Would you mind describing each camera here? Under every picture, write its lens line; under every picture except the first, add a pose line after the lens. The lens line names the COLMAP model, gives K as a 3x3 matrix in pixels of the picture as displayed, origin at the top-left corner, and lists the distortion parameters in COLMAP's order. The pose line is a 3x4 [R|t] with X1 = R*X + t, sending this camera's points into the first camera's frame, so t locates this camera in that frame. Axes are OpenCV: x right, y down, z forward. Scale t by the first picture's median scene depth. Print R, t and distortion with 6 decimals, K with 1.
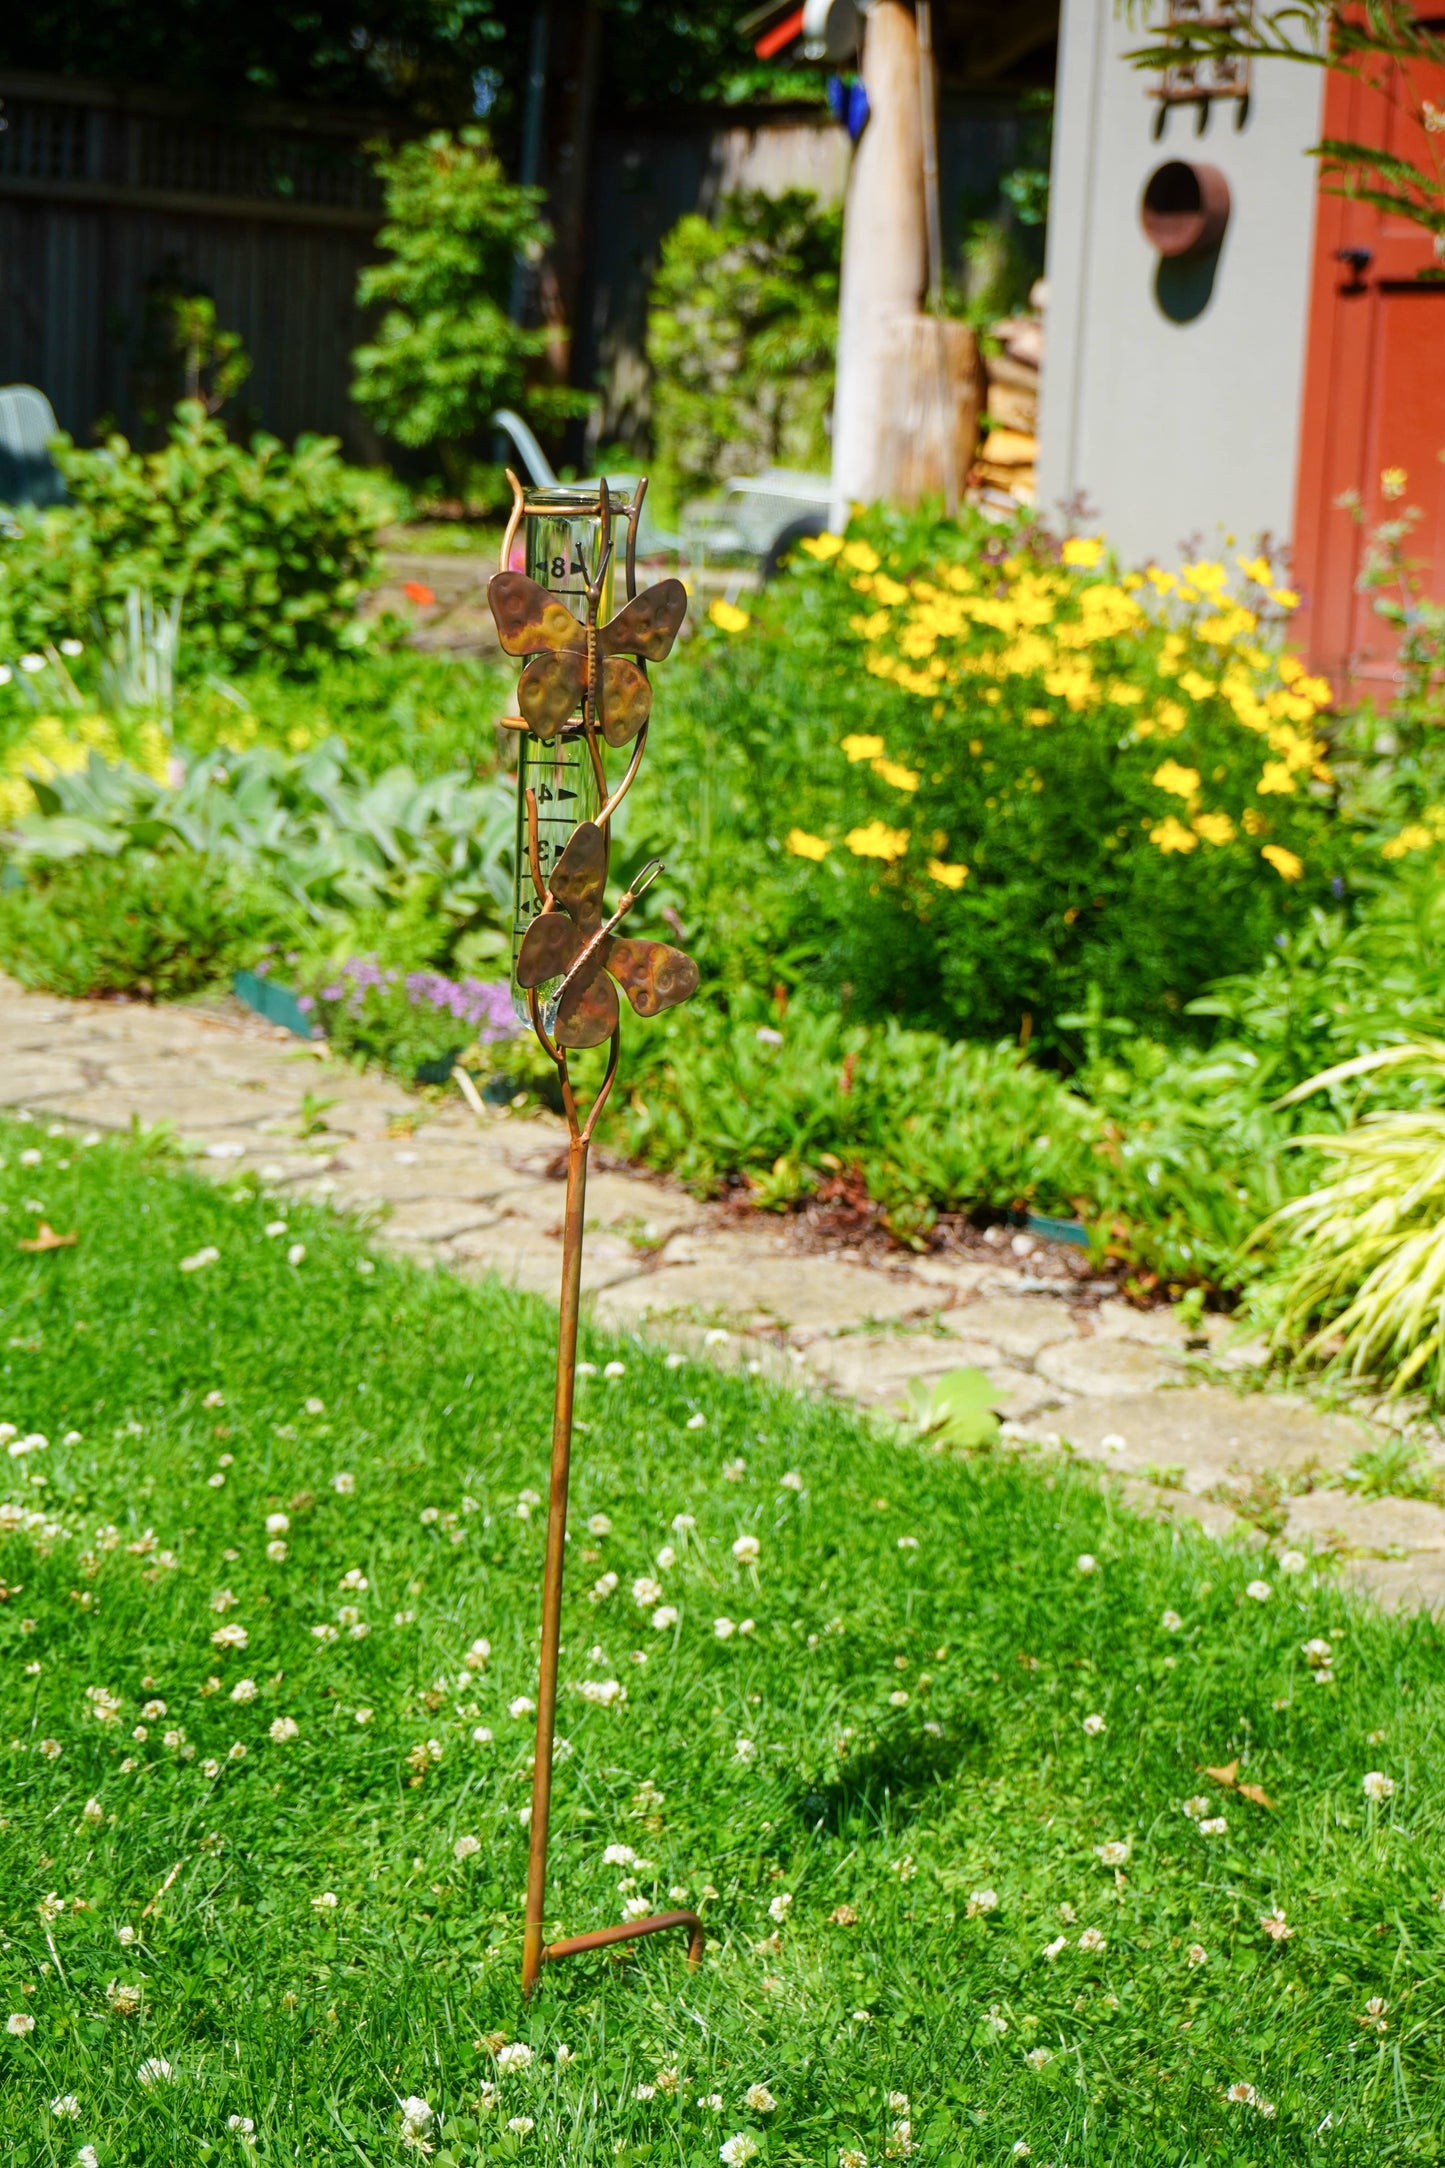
lens RADIAL K [[3765.5, 0, 722.5], [0, 3765.5, 1084.0], [0, 0, 1]] dist [0.018518, -0.004264]
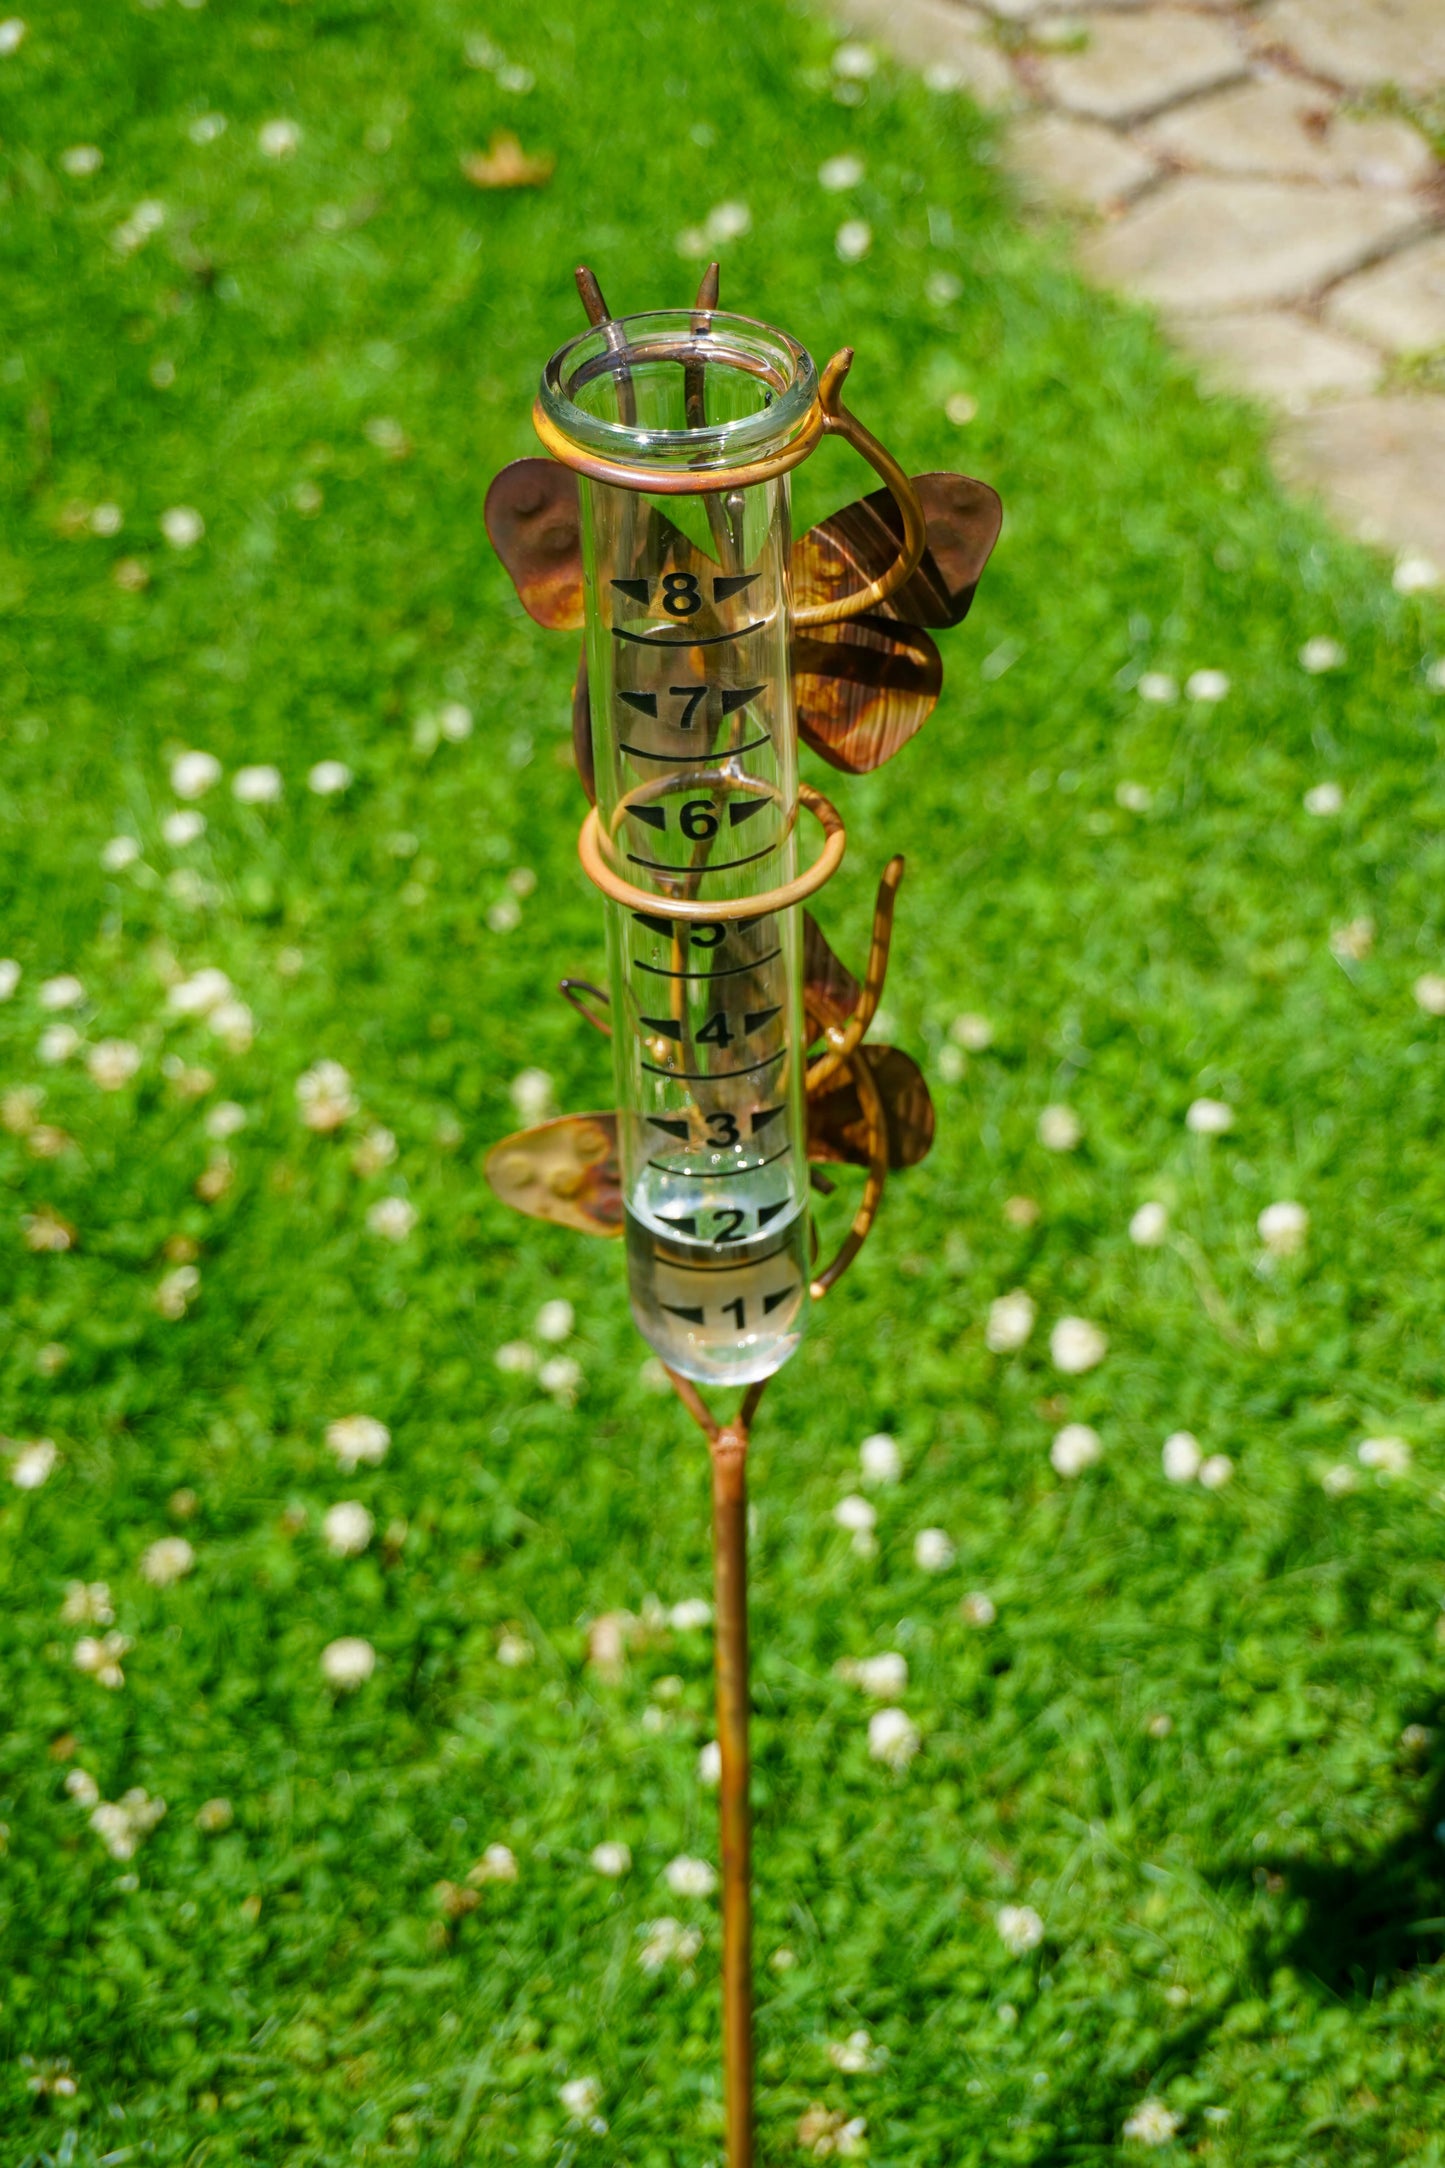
lens RADIAL K [[4006.1, 0, 722.5], [0, 4006.1, 1084.0], [0, 0, 1]] dist [0.050343, 0.100800]
pose [[0.959075, 0.138009, -0.247241, 0.046981], [-0.010849, 0.890446, 0.454959, -0.115640], [0.282943, -0.433658, 0.855502, 0.275002]]
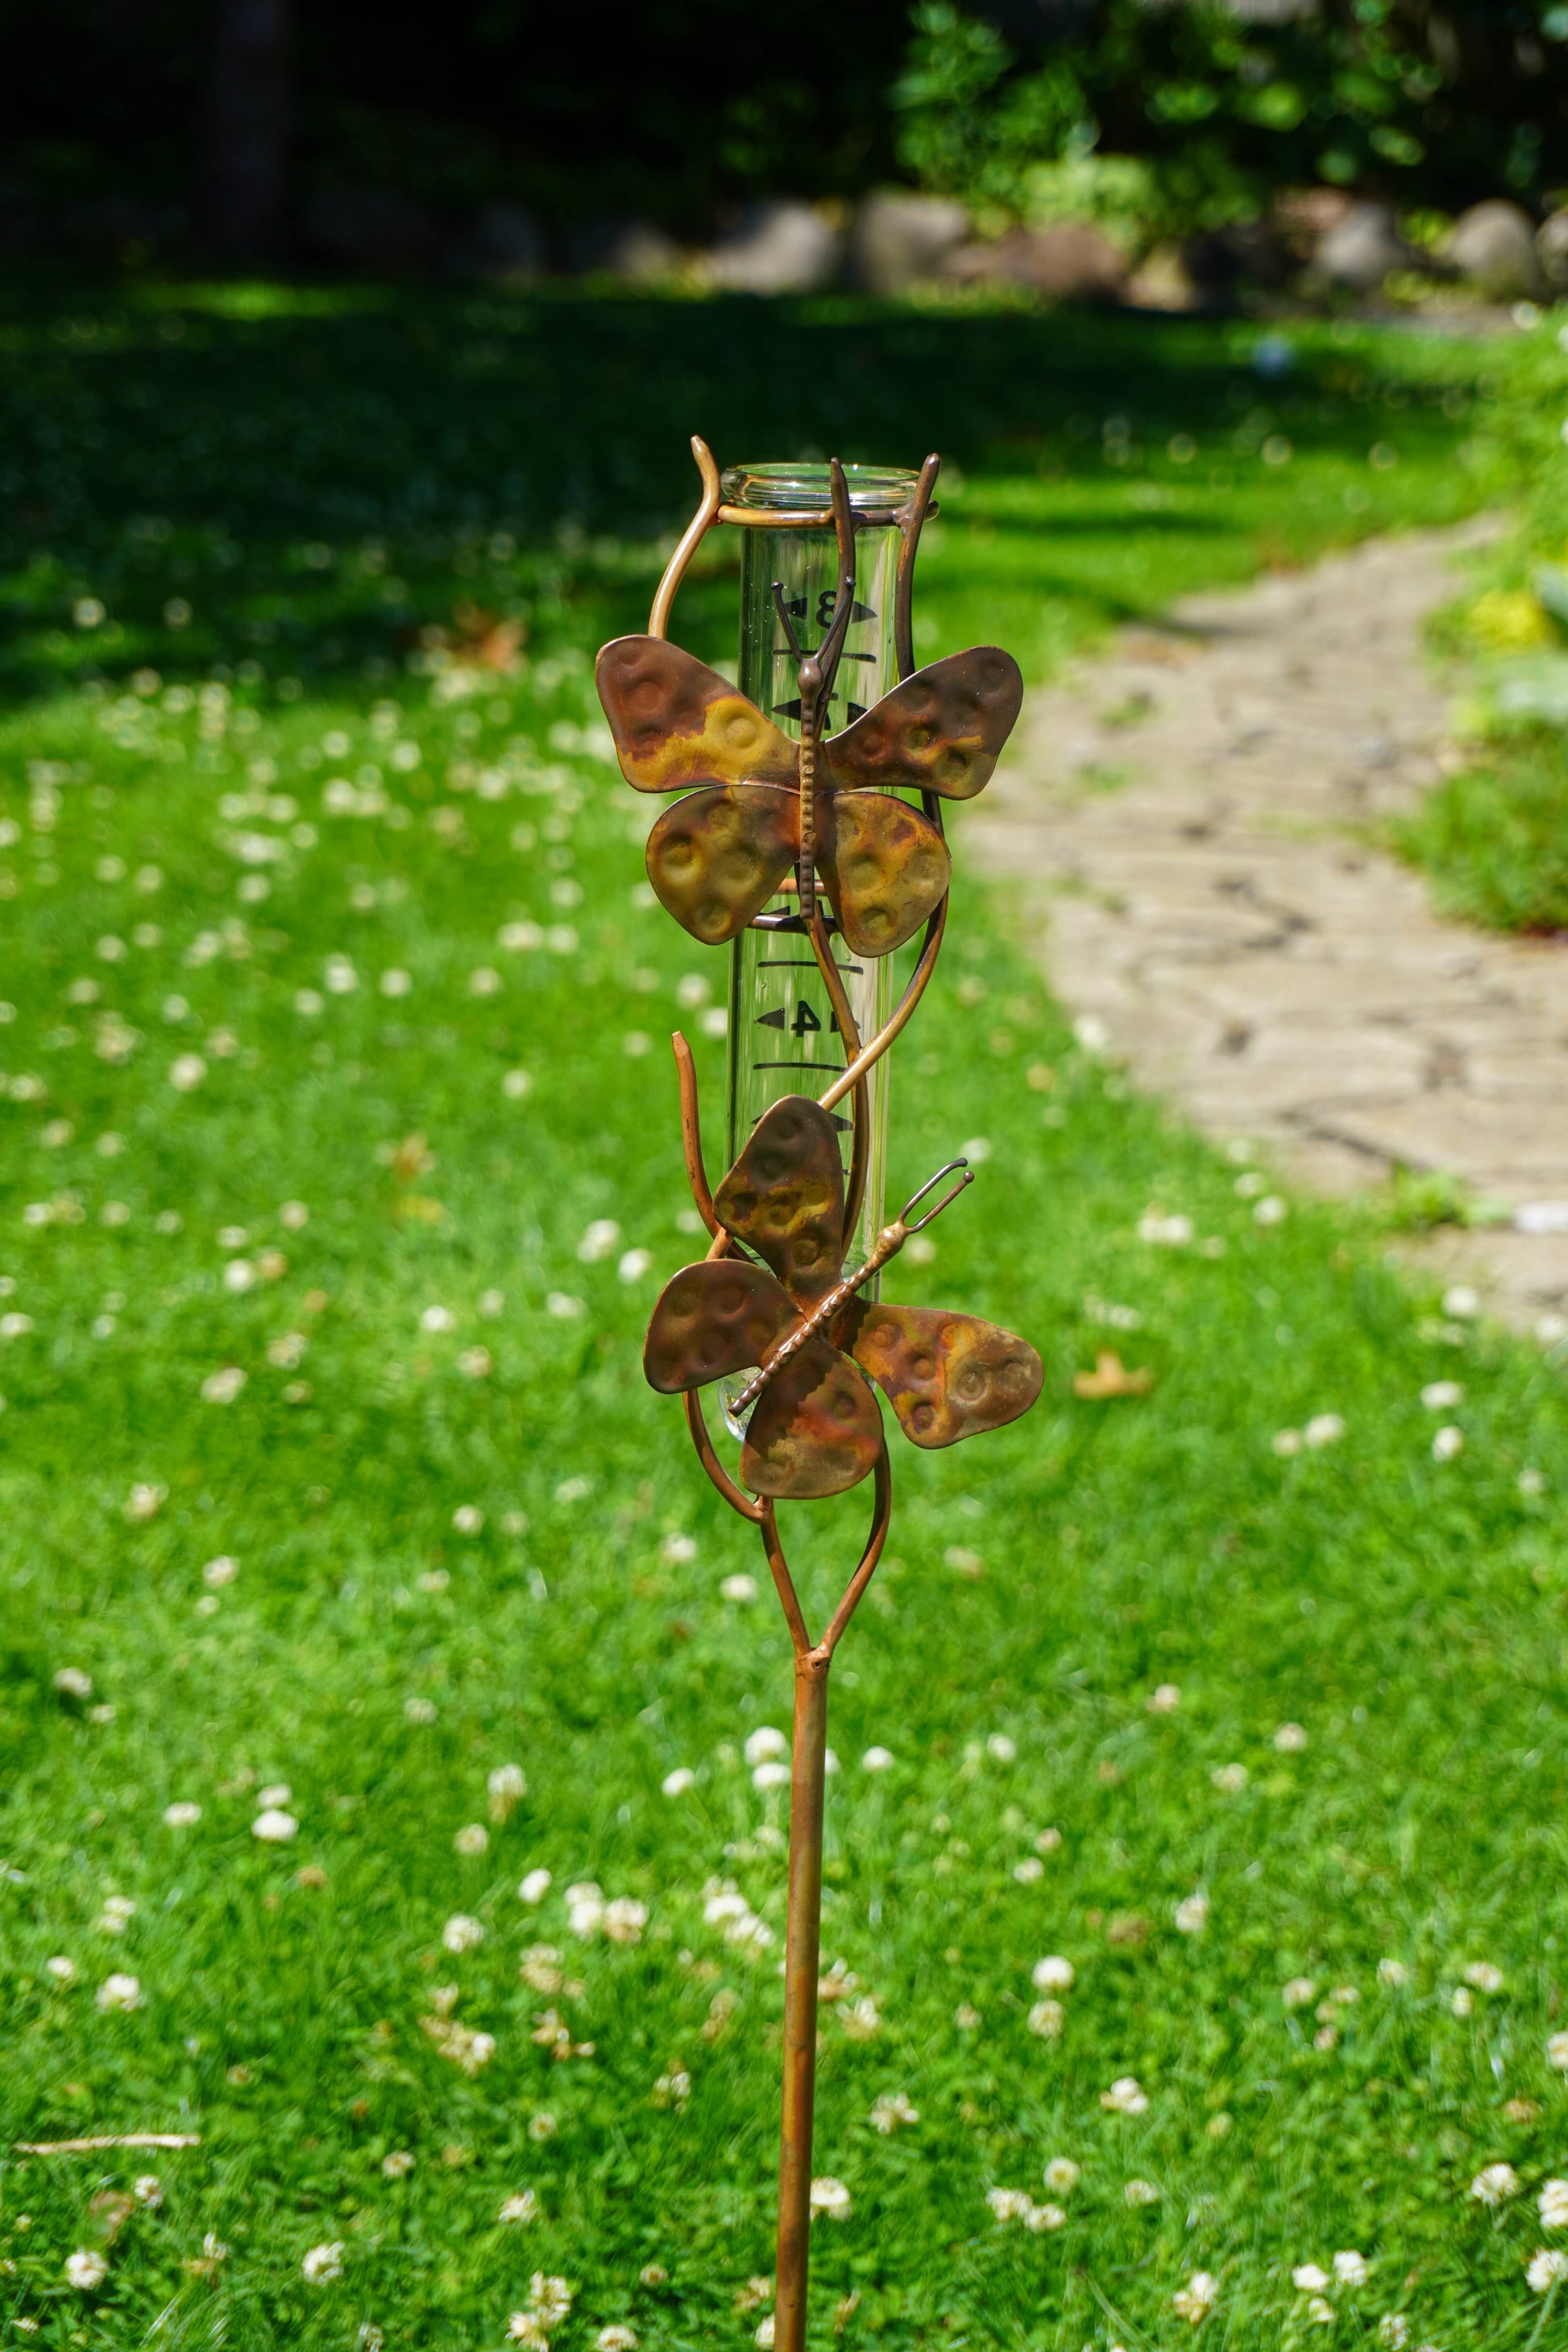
lens RADIAL K [[4934.2, 0, 840.2], [0, 4934.2, 1172.7], [0, 0, 1]] dist [0.078902, 0.130586]
pose [[0.911898, 0.079691, -0.402605, 0.107317], [-0.055852, 0.995938, 0.070630, -0.045716], [0.406598, -0.041921, 0.912645, 0.148980]]
